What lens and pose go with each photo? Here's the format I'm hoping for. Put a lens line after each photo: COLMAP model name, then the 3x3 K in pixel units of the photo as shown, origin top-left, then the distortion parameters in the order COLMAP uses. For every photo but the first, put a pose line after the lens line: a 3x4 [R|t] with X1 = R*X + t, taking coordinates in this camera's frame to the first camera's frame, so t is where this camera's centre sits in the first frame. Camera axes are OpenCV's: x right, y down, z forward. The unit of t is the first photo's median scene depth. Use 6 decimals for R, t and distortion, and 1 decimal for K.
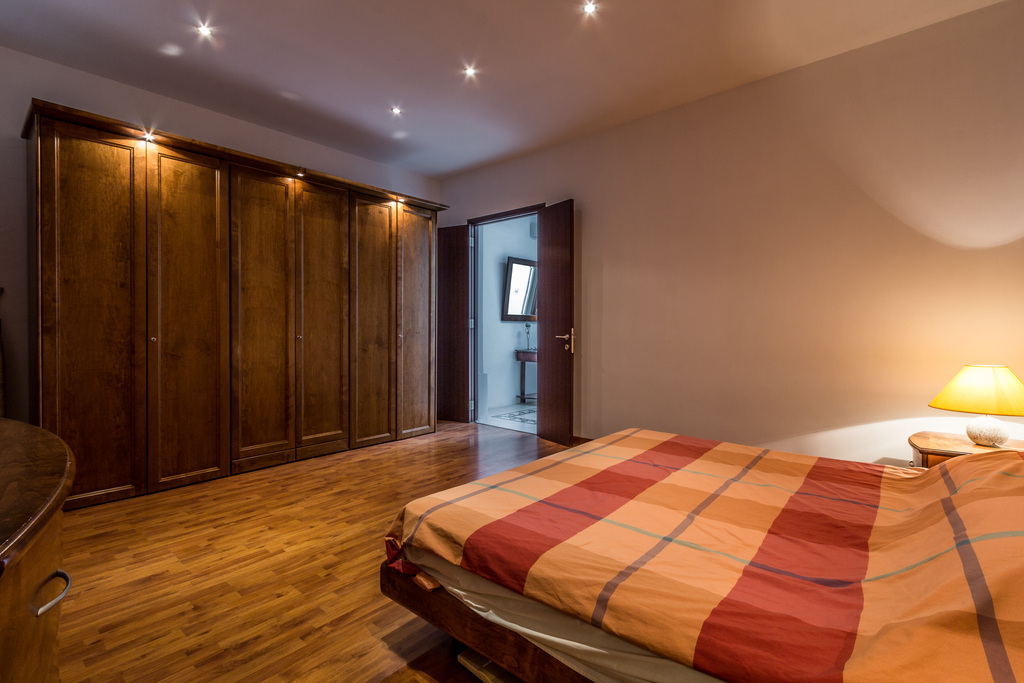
lens RADIAL K [[470.7, 0, 513.0], [0, 470.7, 339.0], [0, 0, 1]] dist [-0.000599, -0.000205]
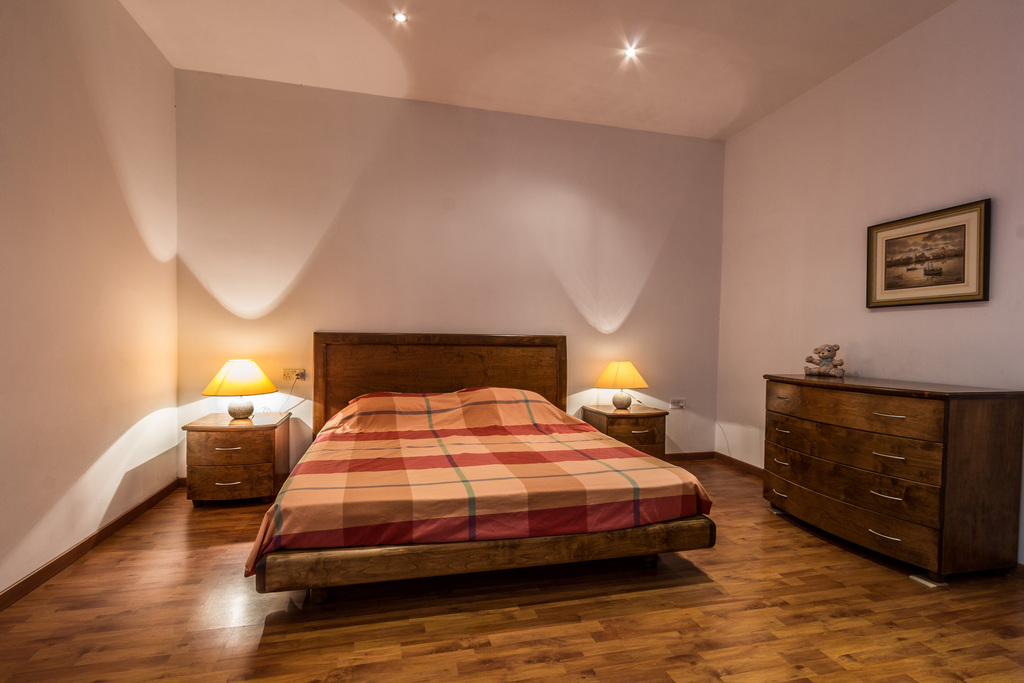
lens RADIAL K [[470.7, 0, 509.7], [0, 470.7, 340.6], [0, 0, 1]] dist [-0.000599, -0.000205]
pose [[-0.811413, -0.020716, 0.584105, -0.517898], [-0.011509, 0.999744, 0.019470, -0.019467], [-0.584359, 0.009076, -0.811444, 2.159273]]
